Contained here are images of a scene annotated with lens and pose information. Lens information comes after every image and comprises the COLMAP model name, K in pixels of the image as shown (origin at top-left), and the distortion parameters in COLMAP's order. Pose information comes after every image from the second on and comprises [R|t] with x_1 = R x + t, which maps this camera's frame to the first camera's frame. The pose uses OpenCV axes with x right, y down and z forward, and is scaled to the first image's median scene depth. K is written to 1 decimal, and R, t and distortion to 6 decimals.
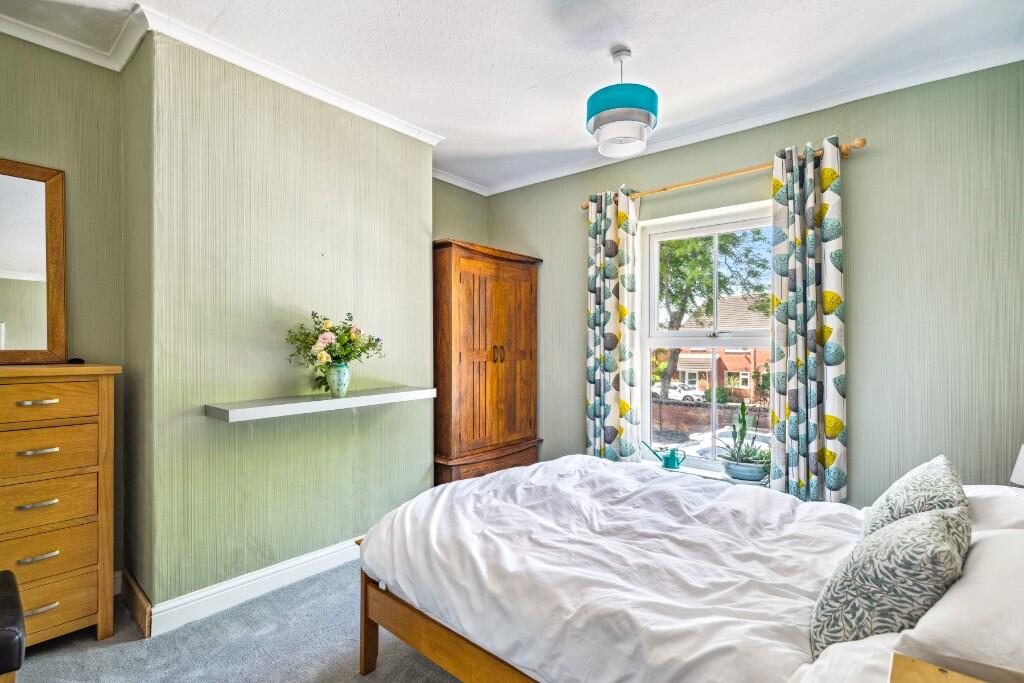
lens RADIAL K [[496.0, 0, 512.0], [0, 496.0, 341.5], [0, 0, 1]] dist [-0.001200, -0.000291]
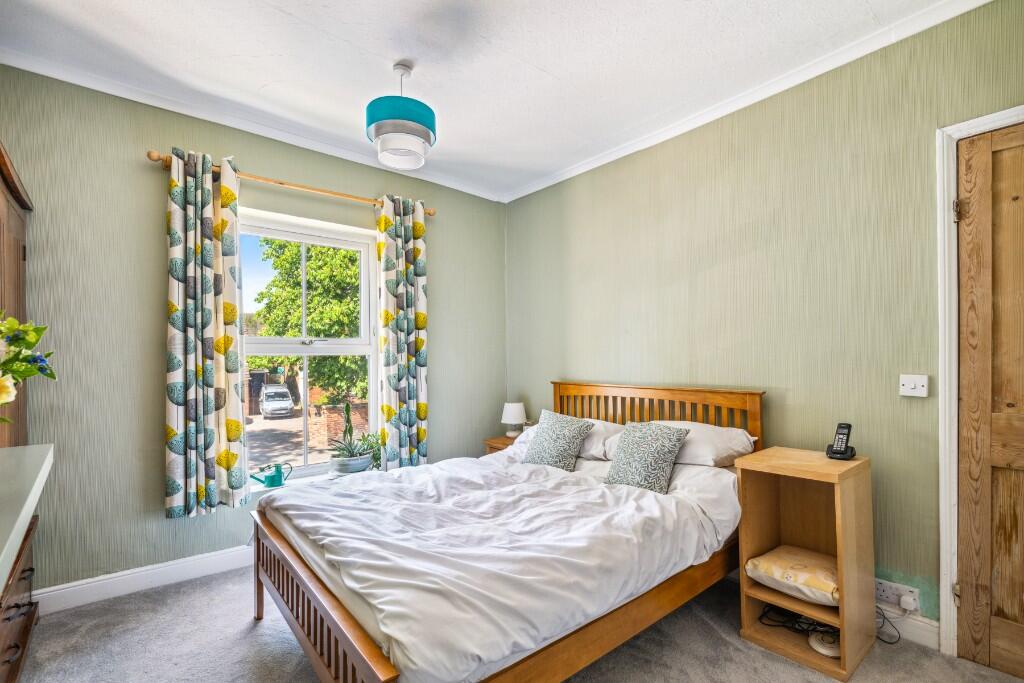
lens RADIAL K [[470.0, 0, 526.0], [0, 470.0, 345.1], [0, 0, 1]] dist [-0.001294, -0.000134]
pose [[0.131668, 0.013728, 0.991199, -0.614087], [-0.004072, 0.999903, -0.013308, 0.003680], [-0.991285, -0.002284, 0.131712, 0.542065]]
